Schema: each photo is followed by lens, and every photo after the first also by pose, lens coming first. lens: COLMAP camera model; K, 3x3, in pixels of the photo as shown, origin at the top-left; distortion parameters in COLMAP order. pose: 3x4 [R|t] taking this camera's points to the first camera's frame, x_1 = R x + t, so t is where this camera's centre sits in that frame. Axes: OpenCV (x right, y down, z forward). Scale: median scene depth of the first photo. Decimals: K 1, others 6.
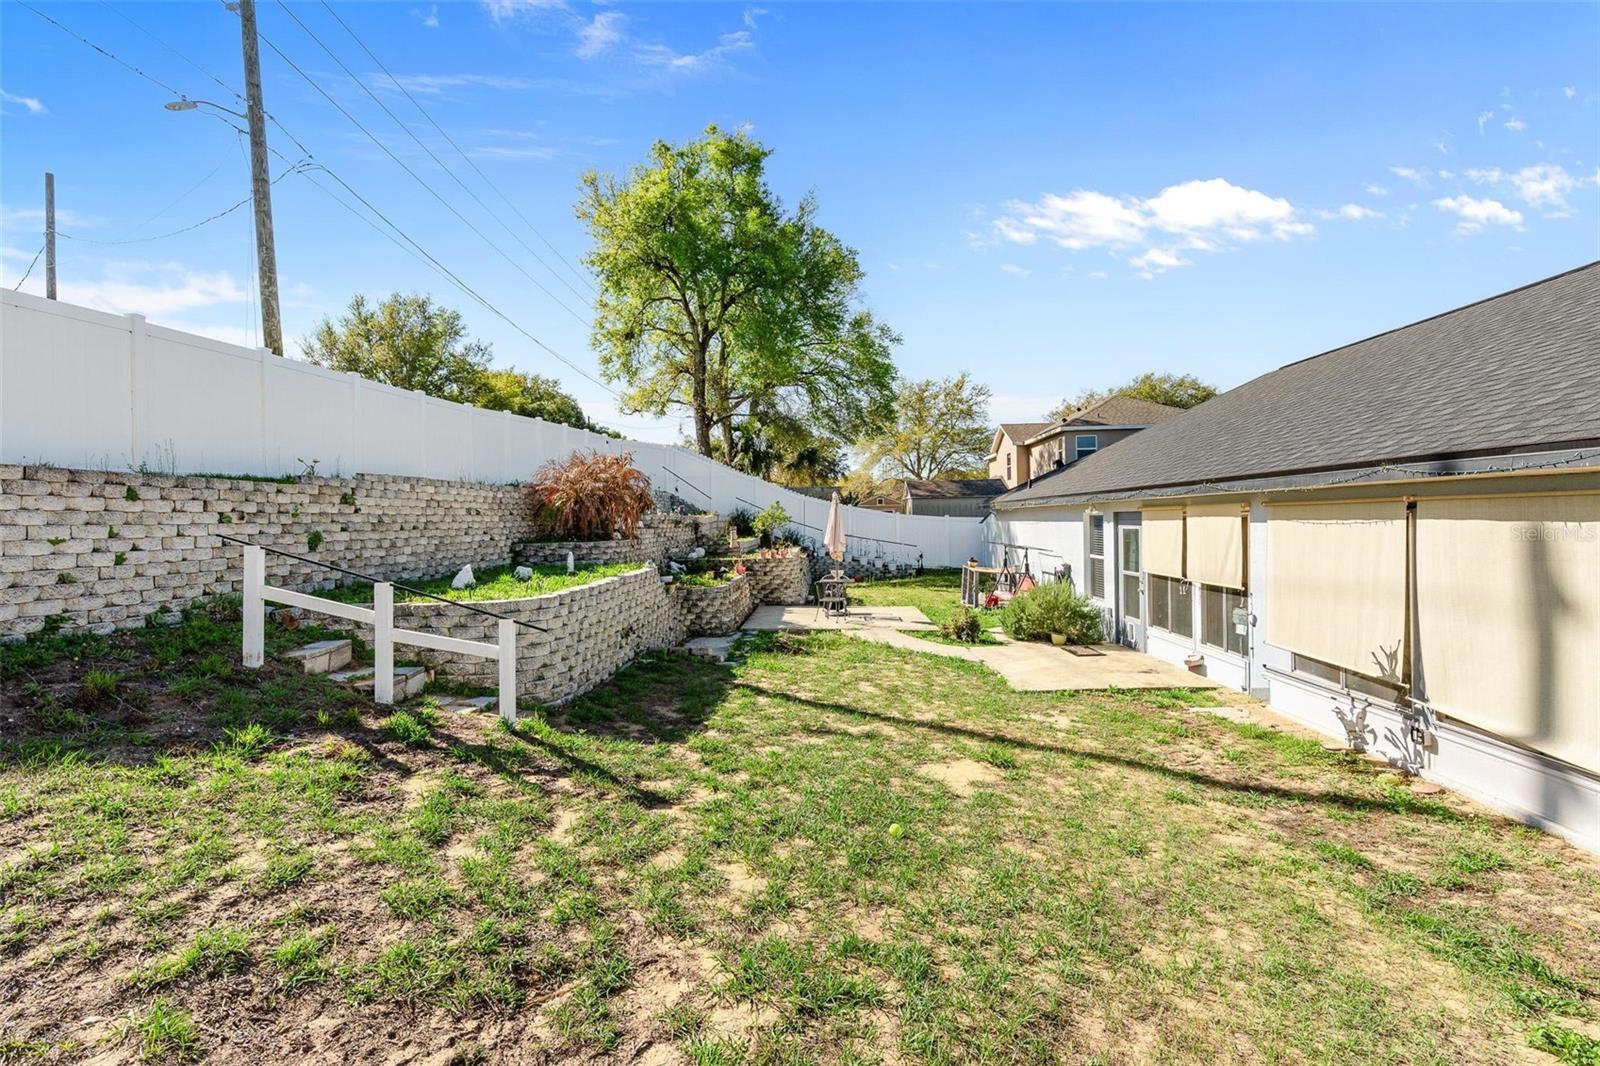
lens RADIAL K [[734.1, 0, 802.4], [0, 734.1, 543.7], [0, 0, 1]] dist [0.000920, 0.000656]
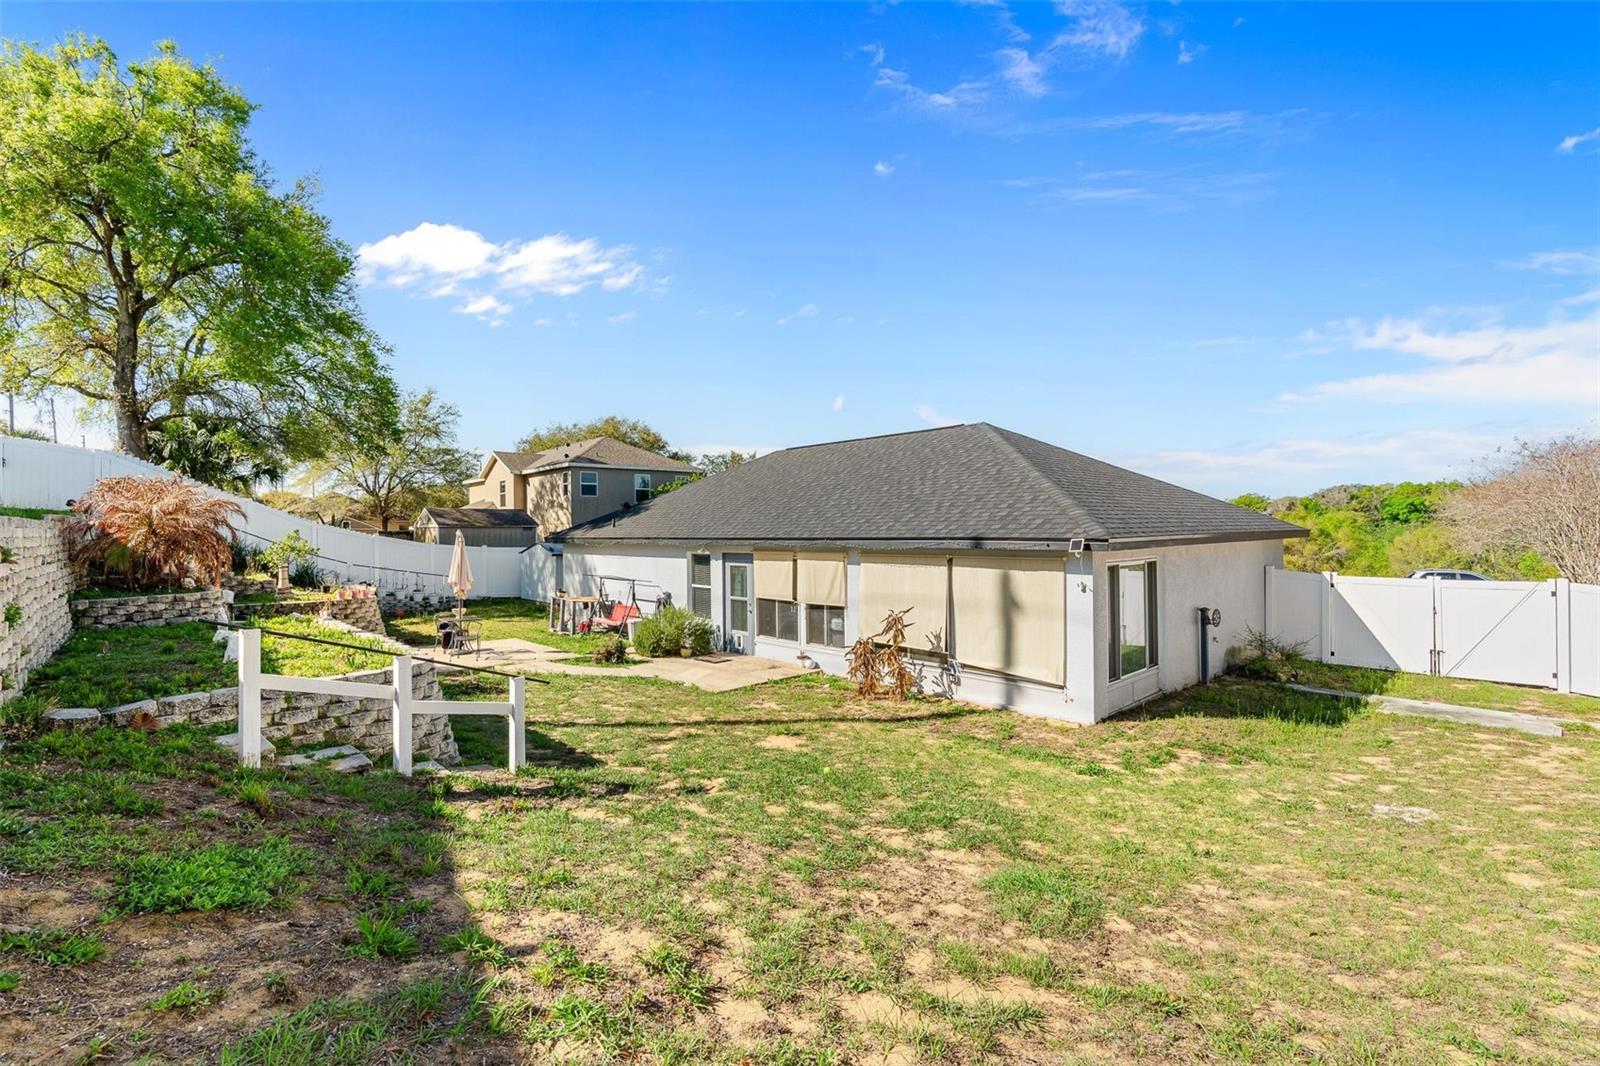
lens RADIAL K [[731.5, 0, 827.4], [0, 731.5, 555.2], [0, 0, 1]] dist [-0.009785, 0.000060]
pose [[0.686788, -0.008868, 0.726804, -0.395490], [0.015032, 0.999885, -0.002004, -0.031834], [-0.726702, 0.012301, 0.686843, -0.044651]]
